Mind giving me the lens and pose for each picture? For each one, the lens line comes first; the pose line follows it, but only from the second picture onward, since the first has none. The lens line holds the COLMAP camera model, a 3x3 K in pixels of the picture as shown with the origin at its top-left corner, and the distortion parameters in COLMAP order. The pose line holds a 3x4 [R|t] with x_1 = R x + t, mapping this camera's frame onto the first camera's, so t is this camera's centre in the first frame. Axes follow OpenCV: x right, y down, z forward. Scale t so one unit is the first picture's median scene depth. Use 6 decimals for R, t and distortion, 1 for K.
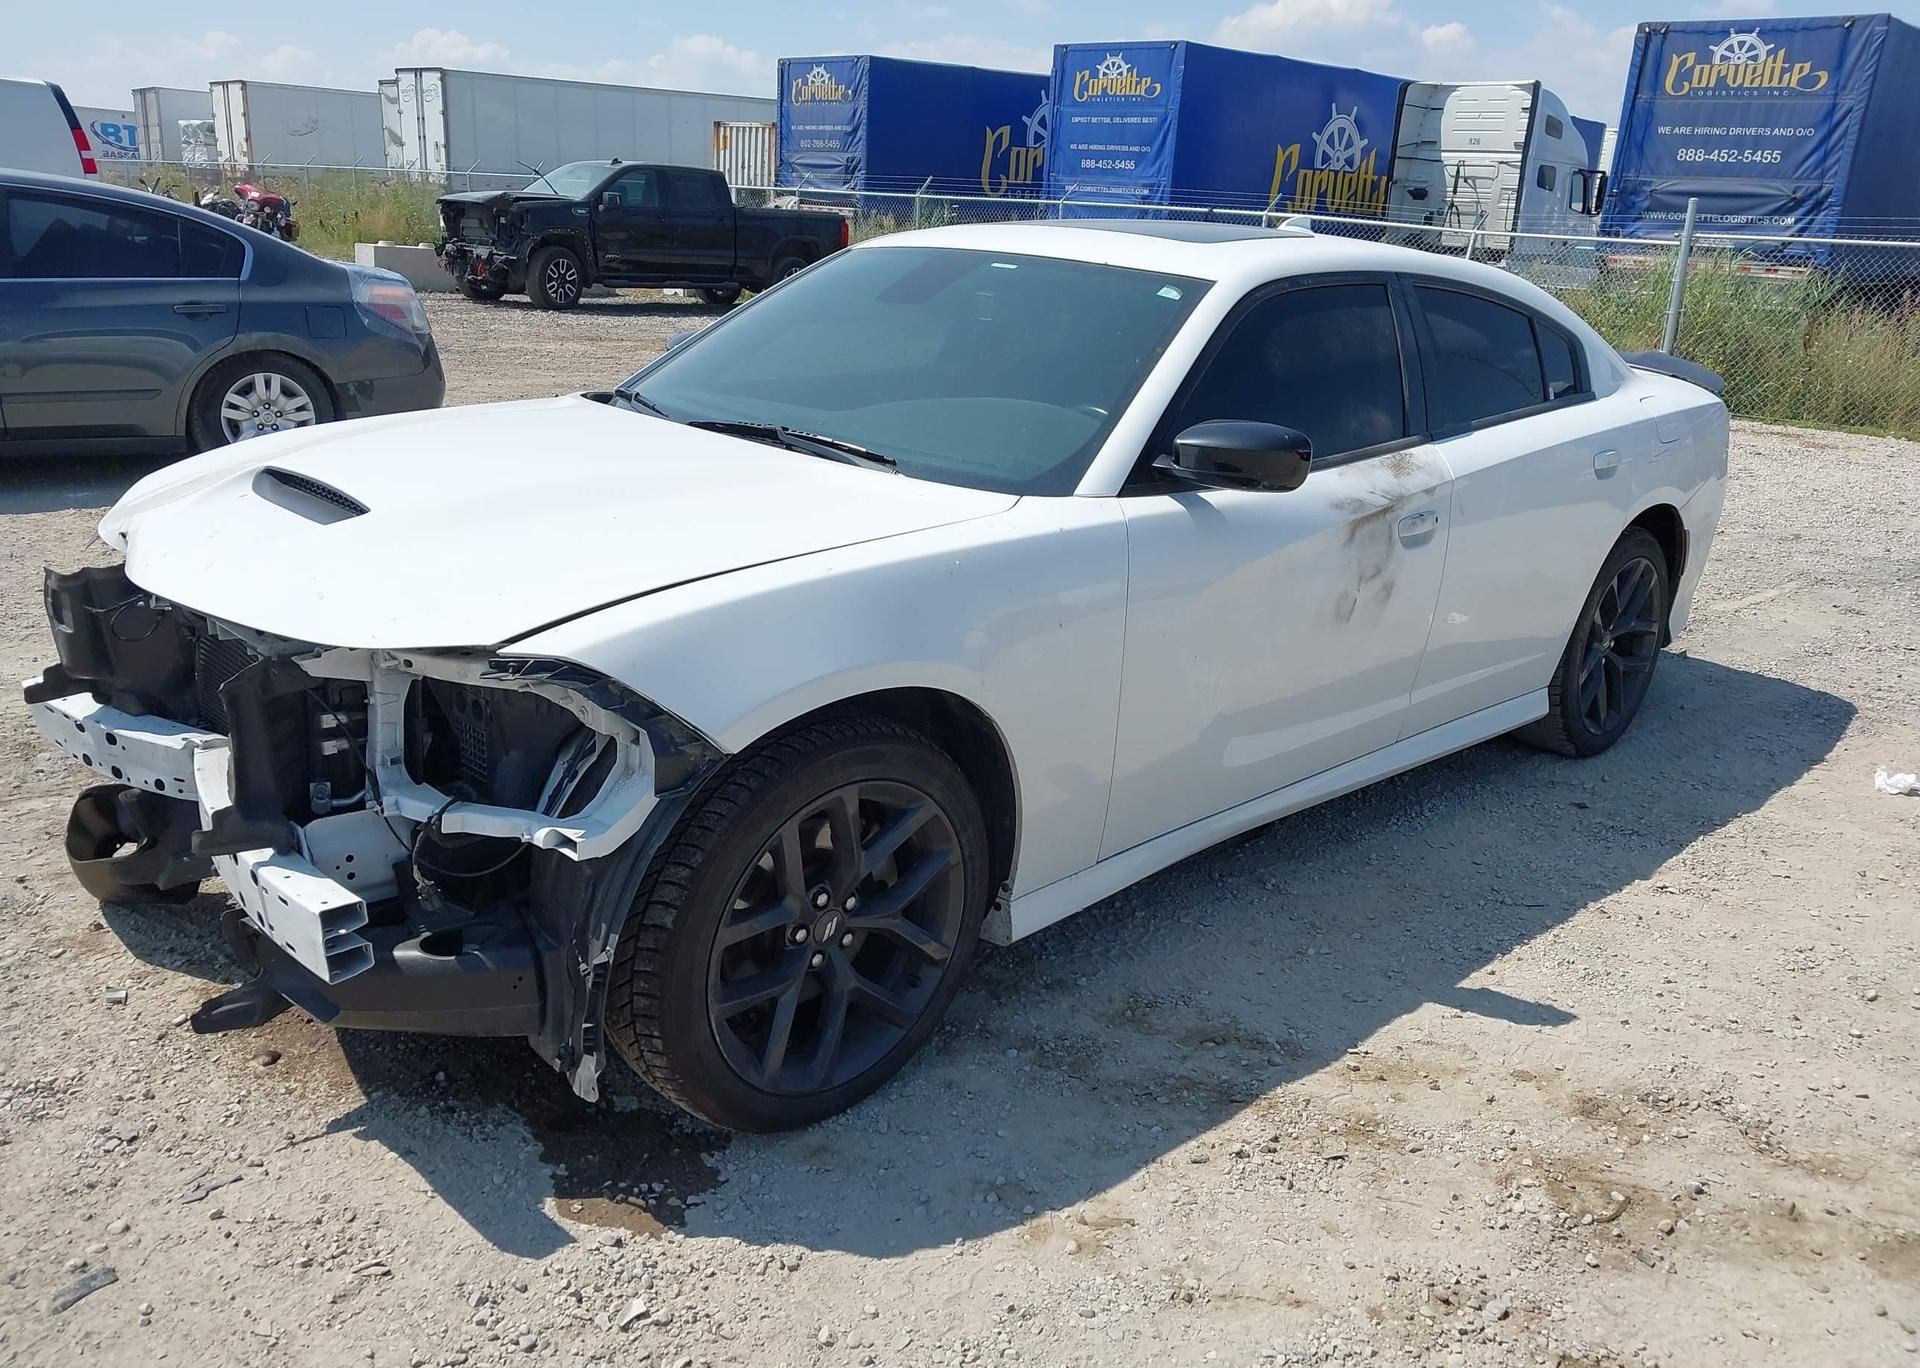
lens RADIAL K [[1498.6, 0, 966.2], [0, 1498.6, 688.3], [0, 0, 1]] dist [0.008139, -0.009917]
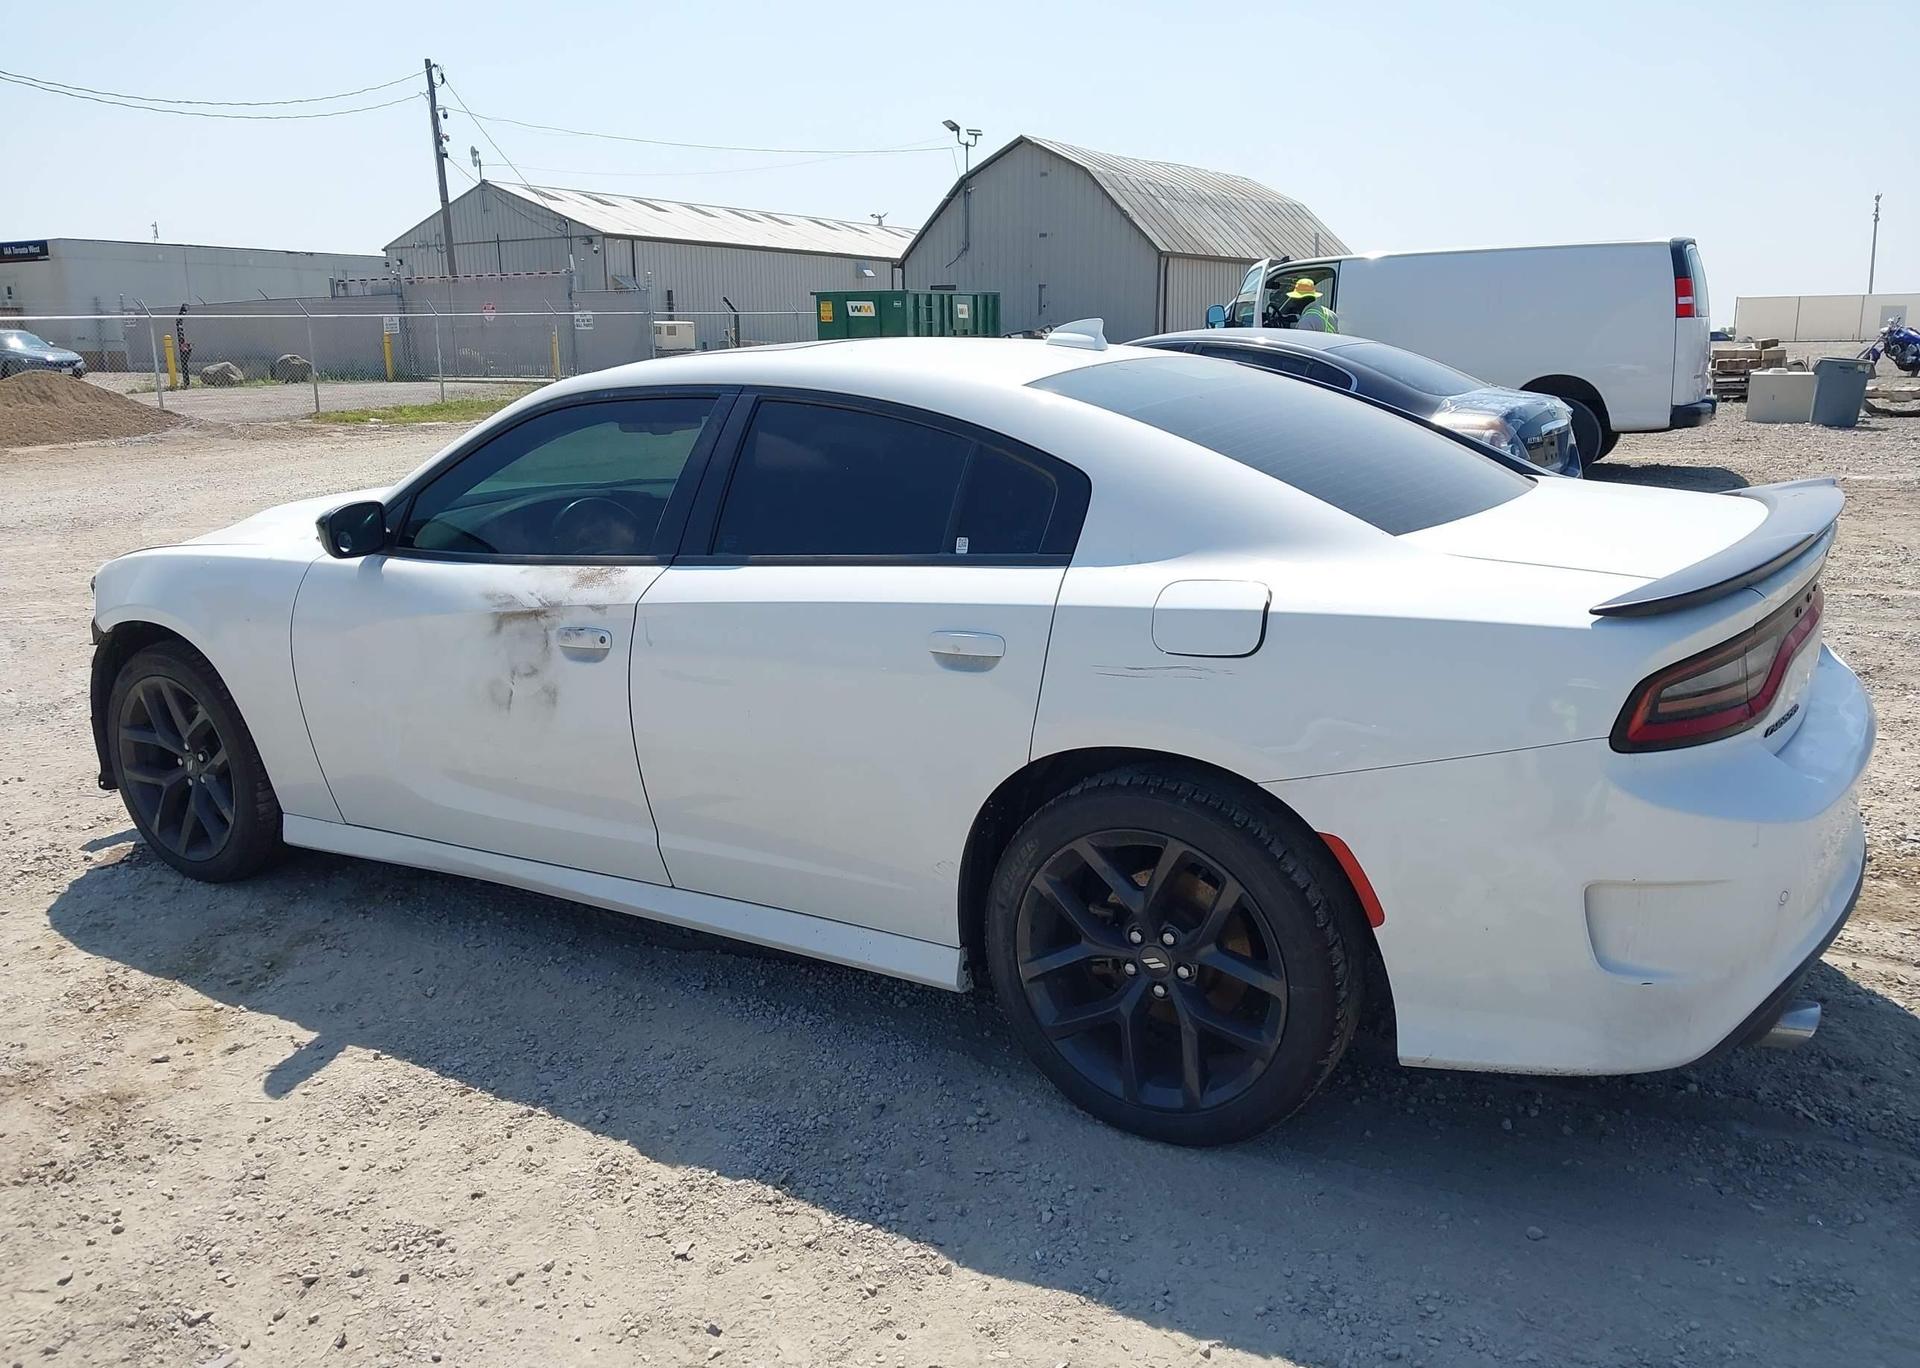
lens RADIAL K [[1498.6, 0, 966.2], [0, 1498.6, 688.3], [0, 0, 1]] dist [0.008139, -0.009917]
pose [[0.265879, 0.171235, -0.948676, 1.365433], [-0.255831, 0.961344, 0.101821, -0.254231], [0.929440, 0.215629, 0.299408, 1.002367]]
